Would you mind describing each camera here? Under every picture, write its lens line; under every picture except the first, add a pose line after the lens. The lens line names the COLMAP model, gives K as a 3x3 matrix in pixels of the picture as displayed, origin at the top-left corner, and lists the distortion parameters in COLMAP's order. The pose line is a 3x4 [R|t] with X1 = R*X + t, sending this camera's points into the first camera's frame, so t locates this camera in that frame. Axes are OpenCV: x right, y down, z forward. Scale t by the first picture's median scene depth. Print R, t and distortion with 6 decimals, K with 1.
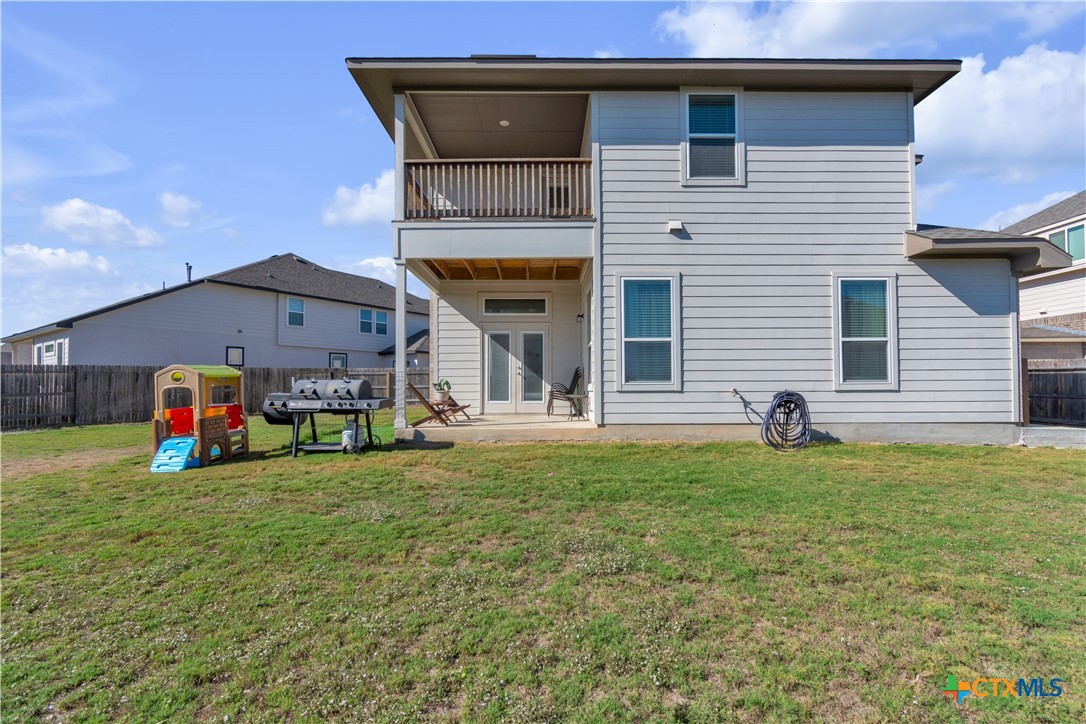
lens RADIAL K [[520.6, 0, 549.5], [0, 520.6, 384.4], [0, 0, 1]] dist [0.003689, 0.000341]
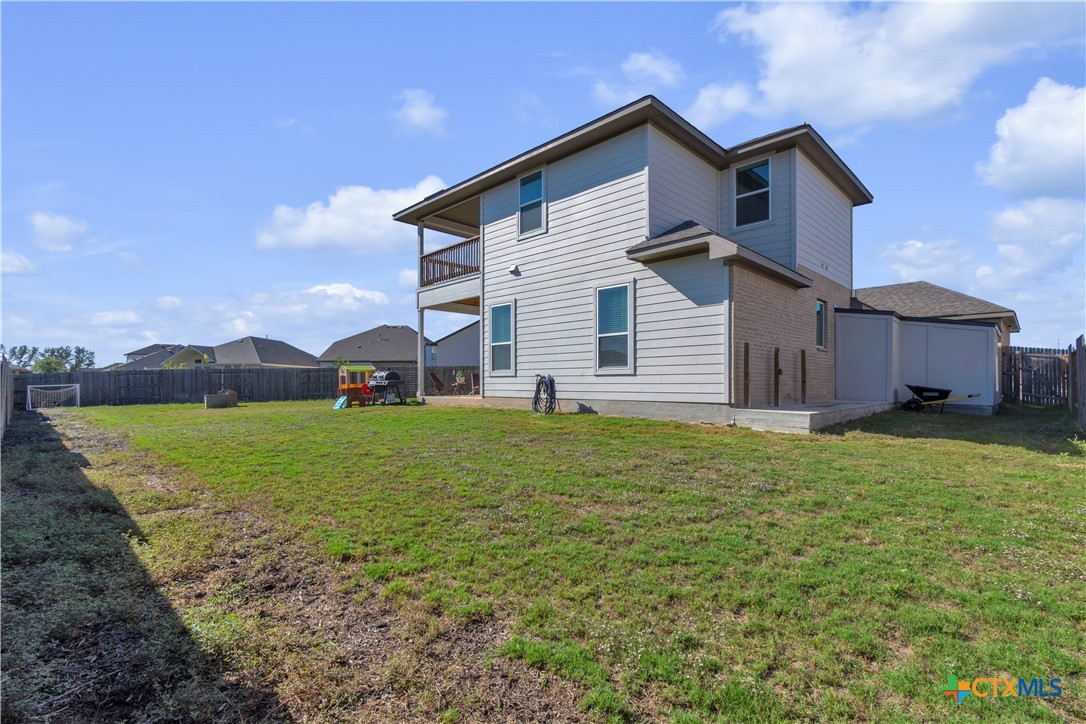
lens RADIAL K [[494.5, 0, 549.1], [0, 494.5, 373.9], [0, 0, 1]] dist [0.000508, -0.000131]
pose [[0.712172, -0.009135, -0.701945, 1.319659], [0.020582, 0.999757, 0.007870, -0.002955], [0.701703, -0.020052, 0.712187, 0.030770]]
